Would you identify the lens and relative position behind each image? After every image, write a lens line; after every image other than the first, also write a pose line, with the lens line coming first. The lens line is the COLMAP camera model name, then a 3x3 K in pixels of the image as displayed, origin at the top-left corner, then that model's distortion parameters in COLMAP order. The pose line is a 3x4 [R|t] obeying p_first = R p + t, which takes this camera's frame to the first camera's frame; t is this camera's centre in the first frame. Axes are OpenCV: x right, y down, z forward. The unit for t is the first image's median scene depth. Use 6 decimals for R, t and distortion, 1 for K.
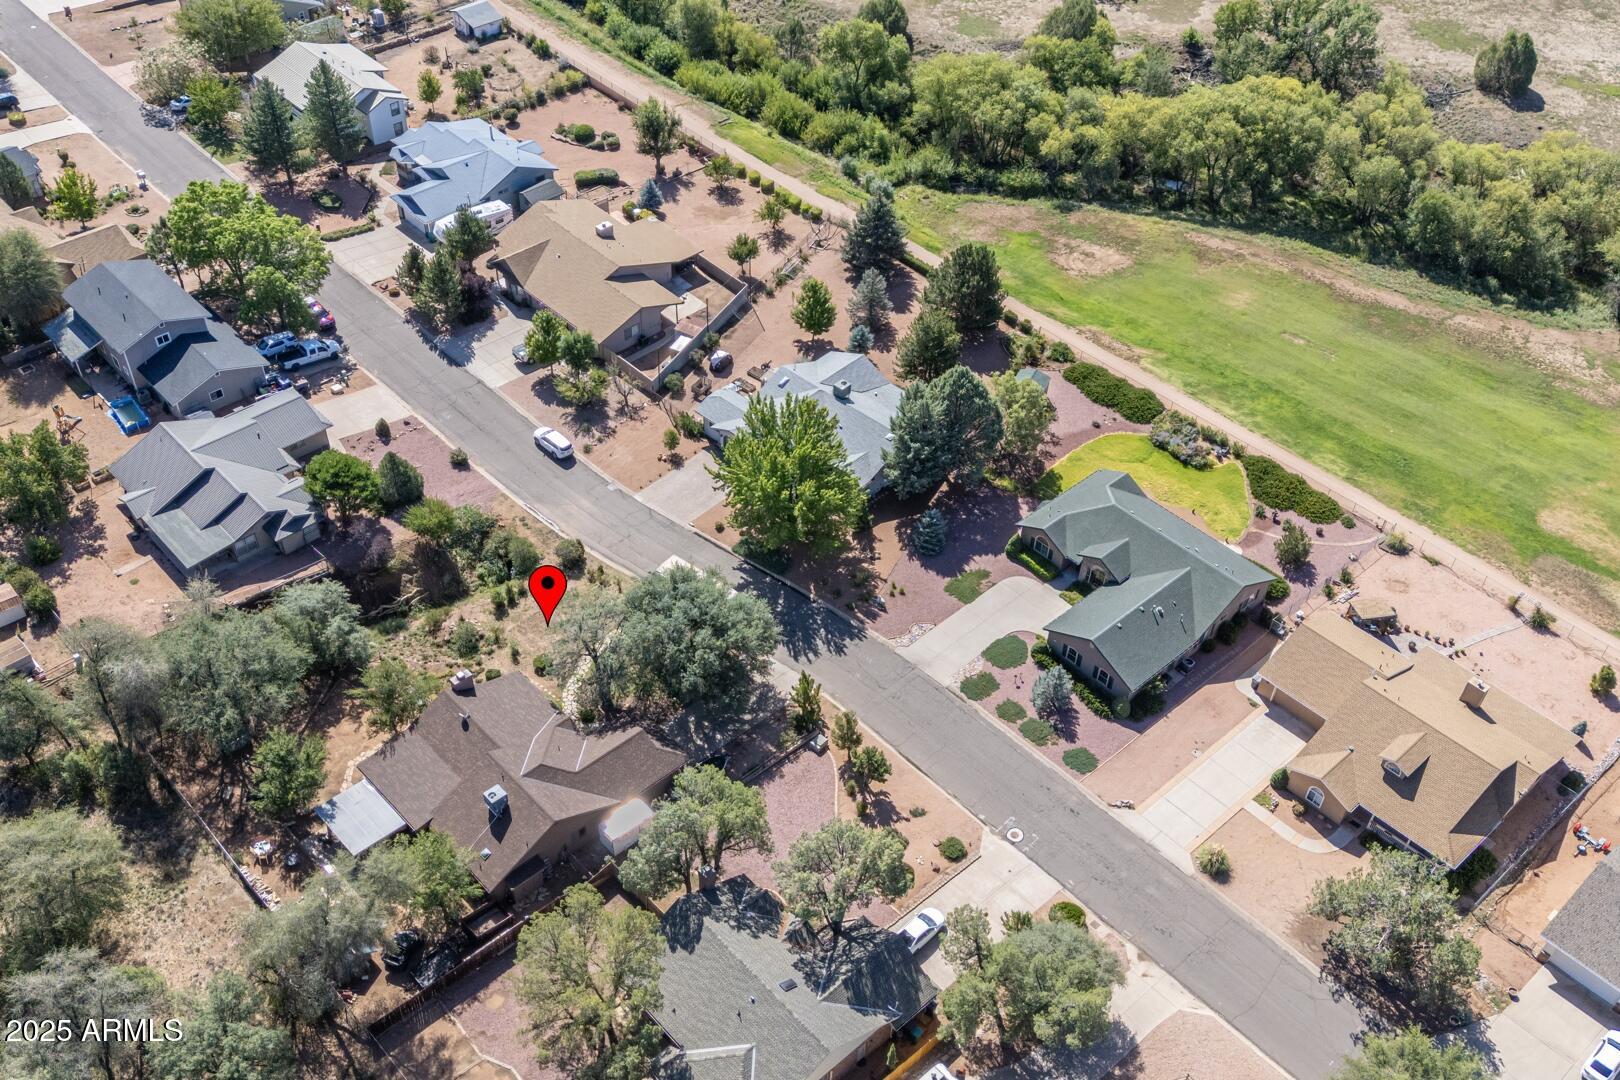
lens RADIAL K [[1409.8, 0, 808.7], [0, 1409.8, 530.4], [0, 0, 1]] dist [0.067948, -0.036195]
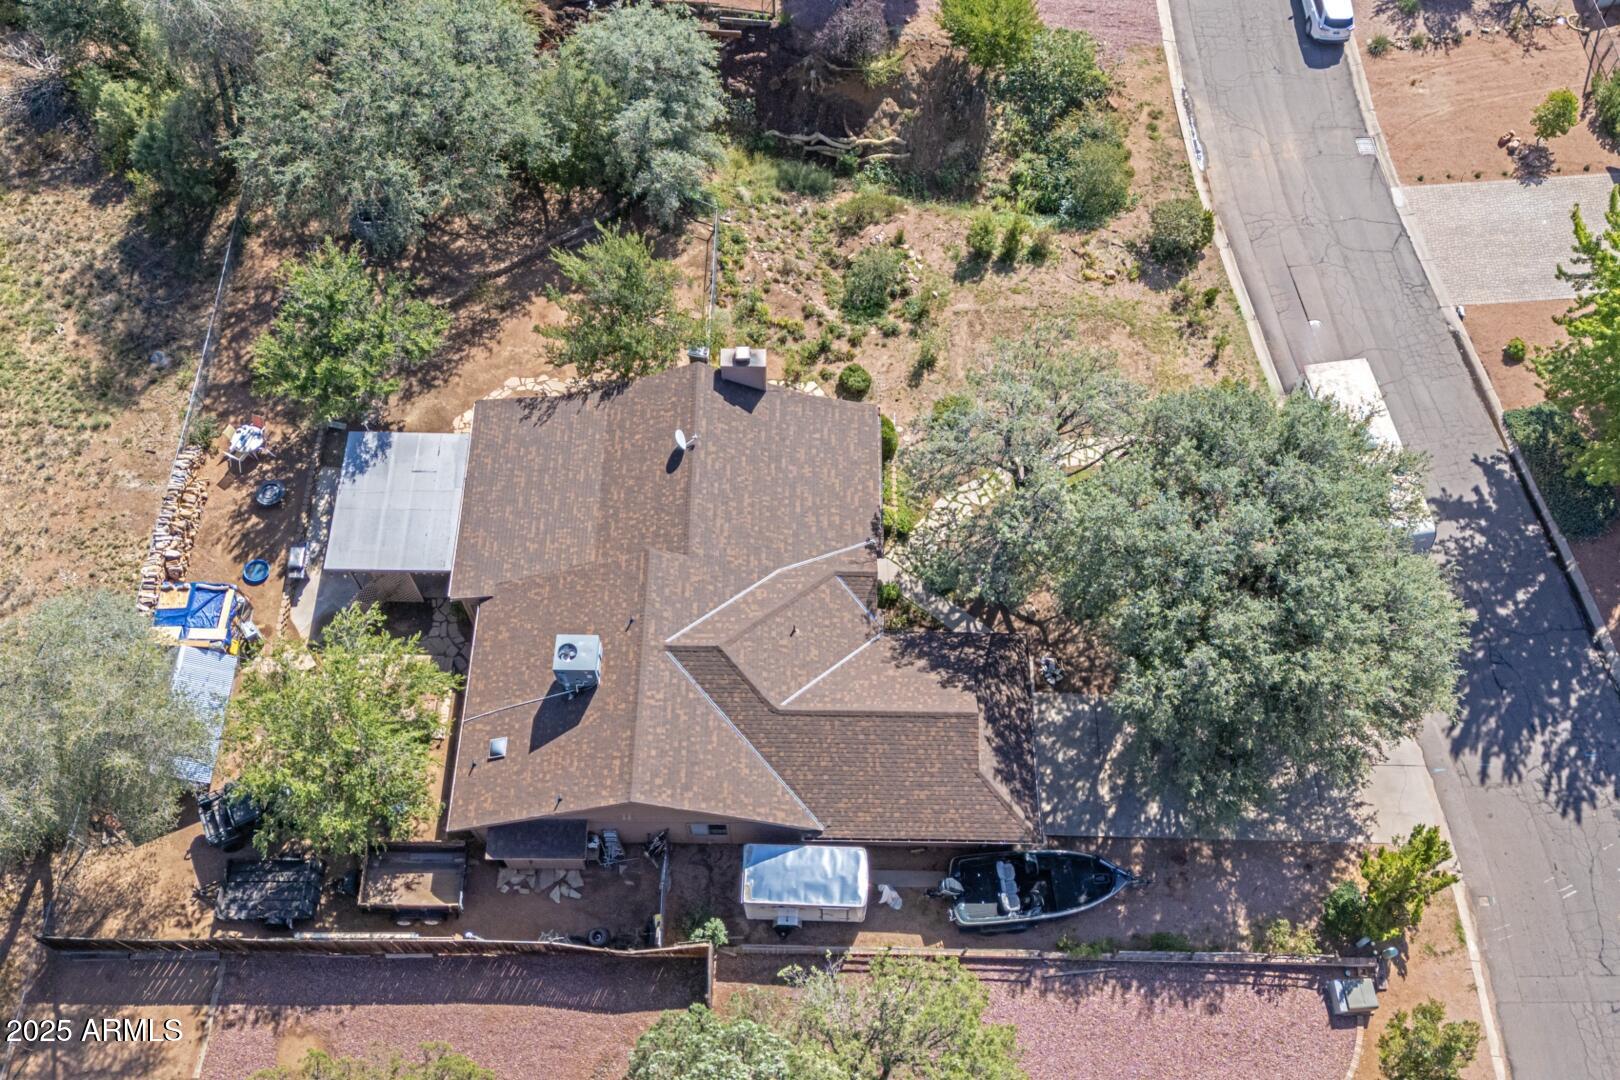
lens RADIAL K [[1409.8, 0, 808.0], [0, 1409.8, 546.1], [0, 0, 1]] dist [0.067948, -0.036195]
pose [[0.724713, 0.595032, -0.347459, -0.035950], [-0.461553, 0.793618, 0.396407, -0.032177], [0.511625, -0.126910, 0.849785, 0.563362]]
